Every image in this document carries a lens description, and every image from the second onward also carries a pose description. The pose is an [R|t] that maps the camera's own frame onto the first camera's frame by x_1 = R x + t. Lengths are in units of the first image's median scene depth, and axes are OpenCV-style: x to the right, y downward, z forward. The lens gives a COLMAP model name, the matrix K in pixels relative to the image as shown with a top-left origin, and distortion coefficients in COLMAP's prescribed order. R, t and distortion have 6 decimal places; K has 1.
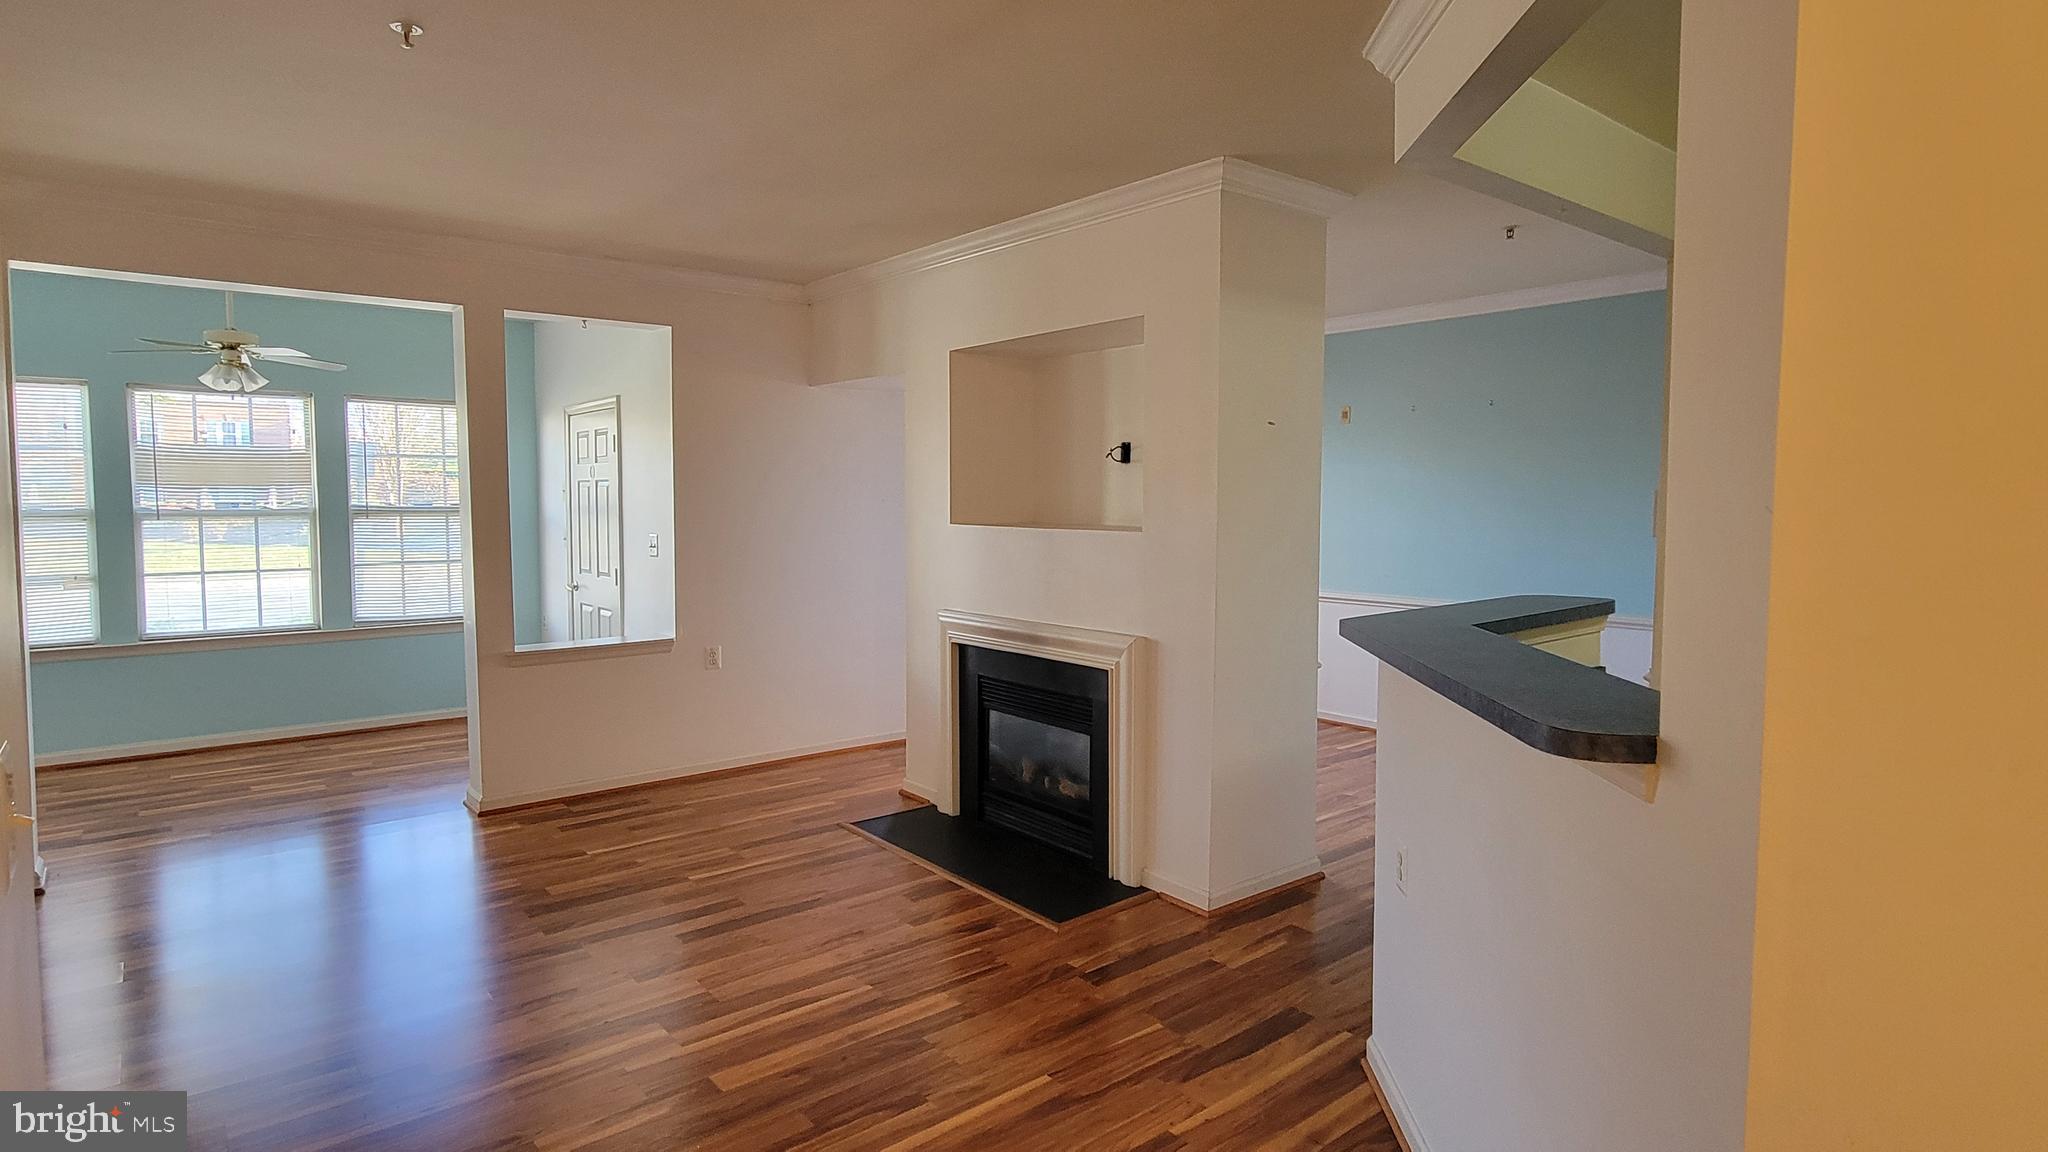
lens RADIAL K [[1056.7, 0, 1037.0], [0, 1056.7, 558.9], [0, 0, 1]] dist [0.000312, -0.001273]
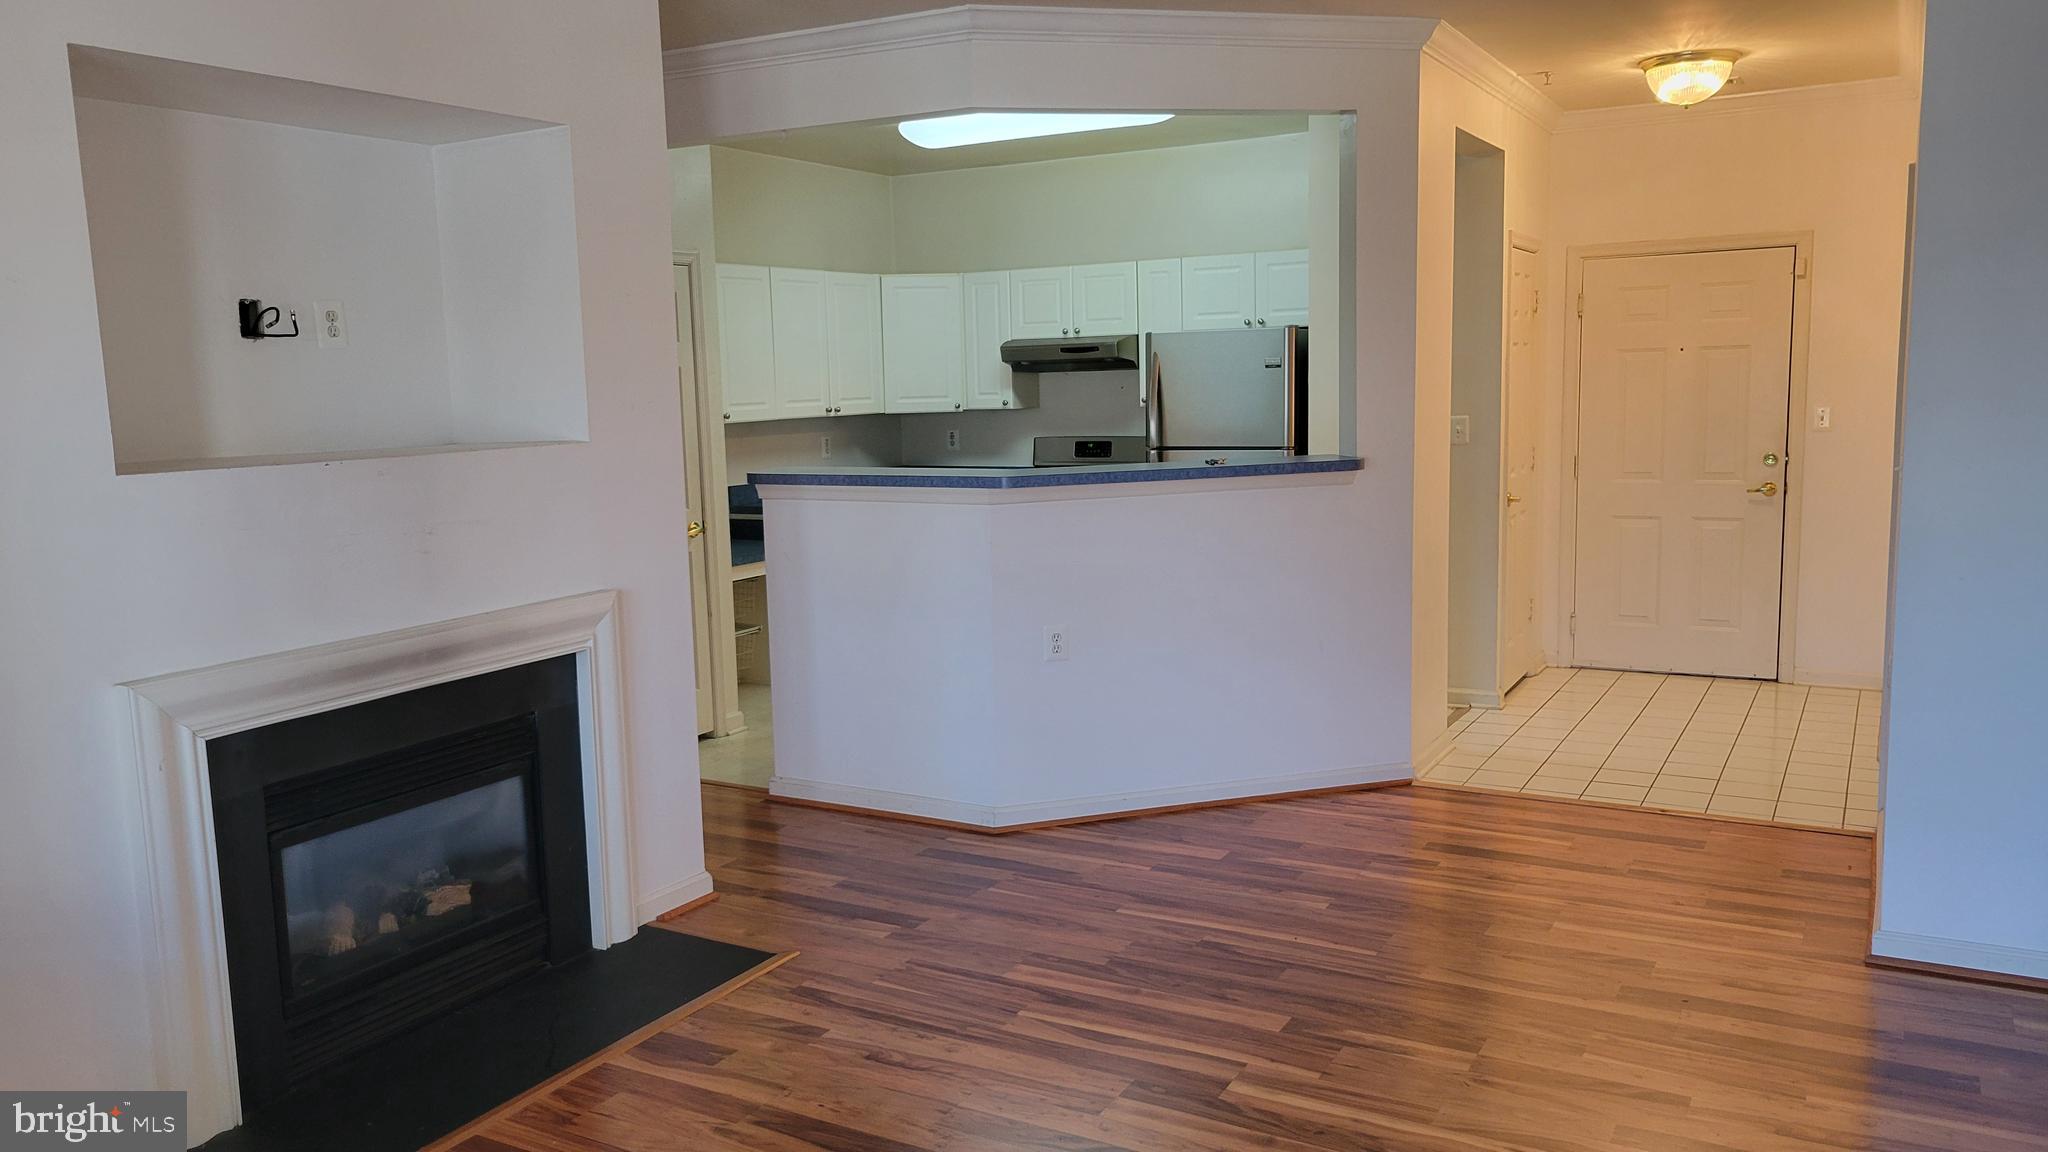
lens RADIAL K [[1533.1, 0, 998.0], [0, 1533.1, 583.2], [0, 0, 1]] dist [0.048015, -0.026845]
pose [[-0.337759, -0.123223, 0.933132, -0.755684], [0.083818, 0.983517, 0.160216, -0.058631], [-0.937493, 0.132328, -0.321863, 0.861409]]
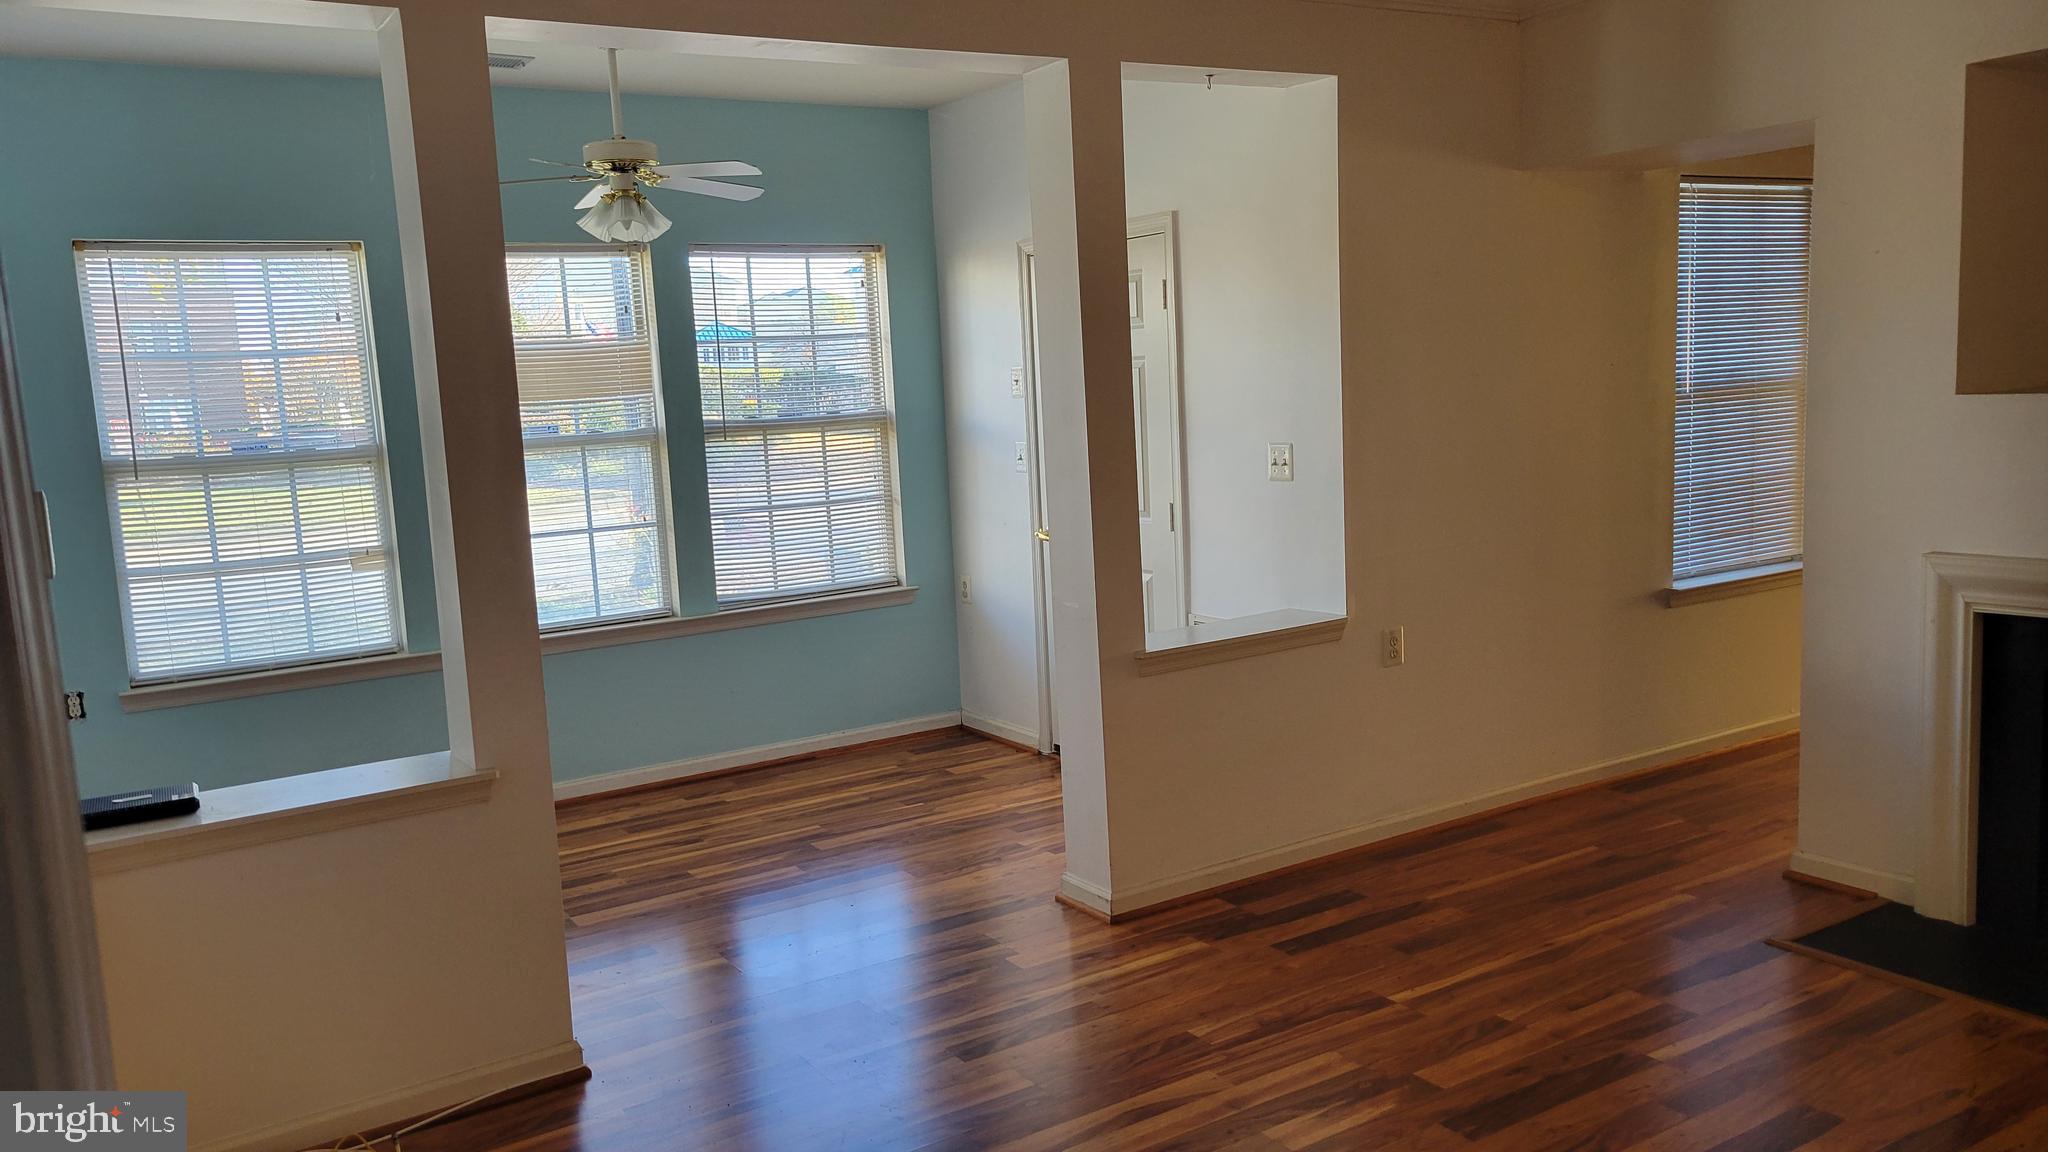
lens RADIAL K [[1533.1, 0, 998.0], [0, 1533.1, 583.2], [0, 0, 1]] dist [0.048015, -0.026845]
pose [[0.988474, -0.034640, -0.147376, -0.443213], [0.045996, 0.996171, 0.074354, -0.018121], [0.144236, -0.080275, 0.986282, 0.136901]]
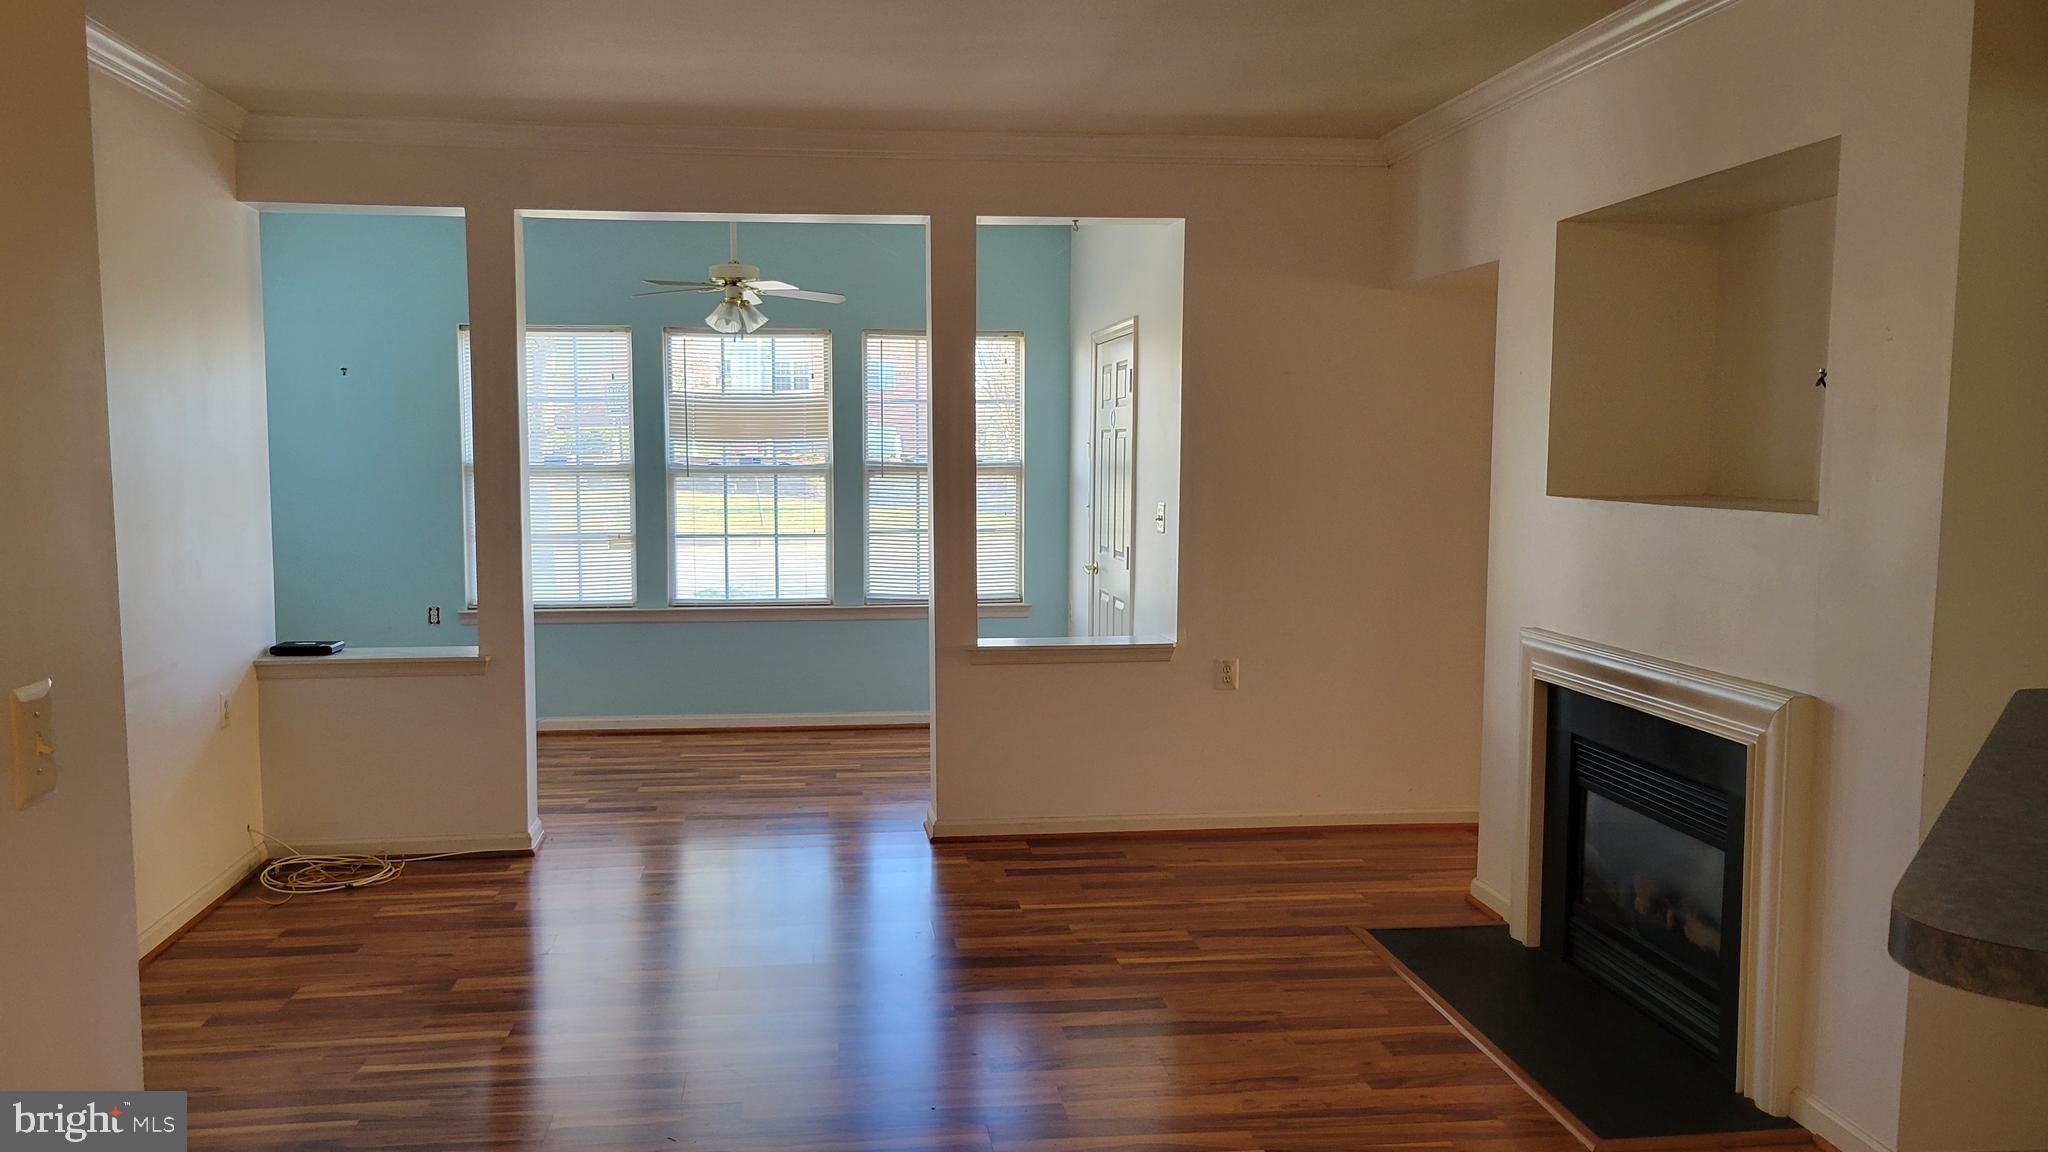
lens RADIAL K [[1535.5, 0, 992.1], [0, 1535.5, 599.2], [0, 0, 1]] dist [0.036542, 0.001193]
pose [[0.834333, 0.054140, -0.548596, 0.151566], [-0.032429, 0.998263, 0.049197, -0.005322], [0.550306, -0.023256, 0.834639, 0.032193]]
